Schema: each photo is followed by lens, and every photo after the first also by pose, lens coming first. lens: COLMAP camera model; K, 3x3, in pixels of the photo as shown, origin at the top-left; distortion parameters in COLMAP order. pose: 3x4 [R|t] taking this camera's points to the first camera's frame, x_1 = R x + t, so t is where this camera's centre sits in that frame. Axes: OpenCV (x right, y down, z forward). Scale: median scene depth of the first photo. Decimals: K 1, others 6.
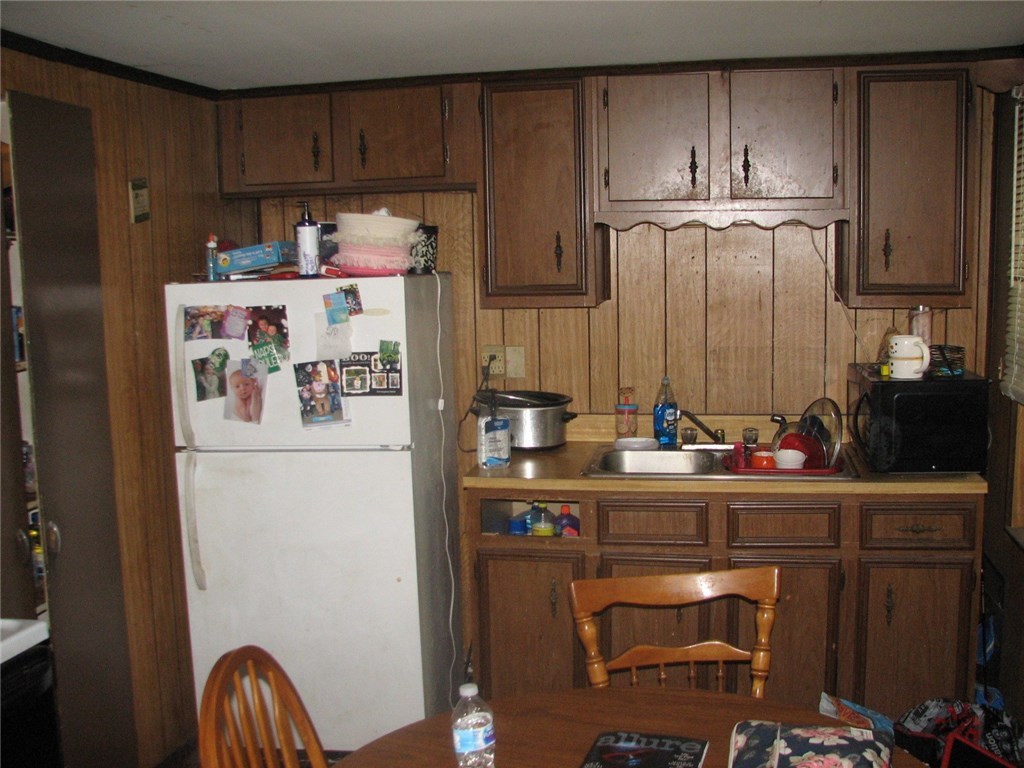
lens RADIAL K [[1097.0, 0, 535.8], [0, 1097.0, 384.2], [0, 0, 1]] dist [-0.209982, 0.281546]
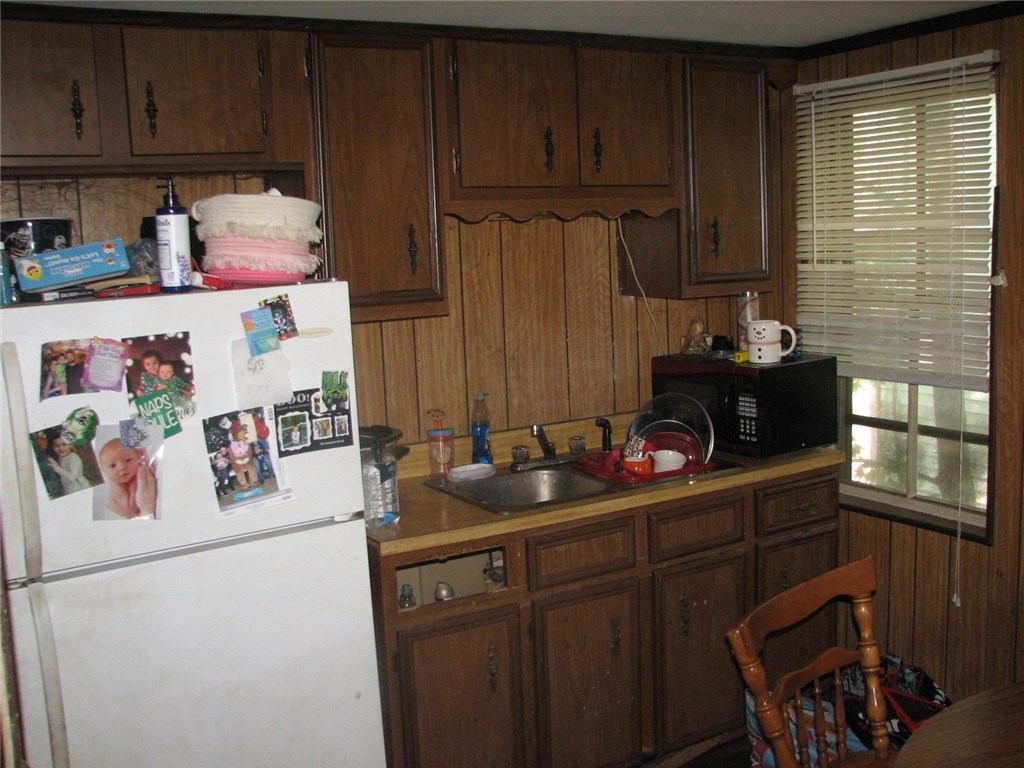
lens RADIAL K [[1097.0, 0, 535.8], [0, 1097.0, 384.2], [0, 0, 1]] dist [-0.209982, 0.281546]
pose [[0.756762, -0.097748, 0.646341, -0.491139], [0.110569, 0.993650, 0.020814, -0.031068], [-0.644271, 0.055714, 0.762765, 0.363733]]
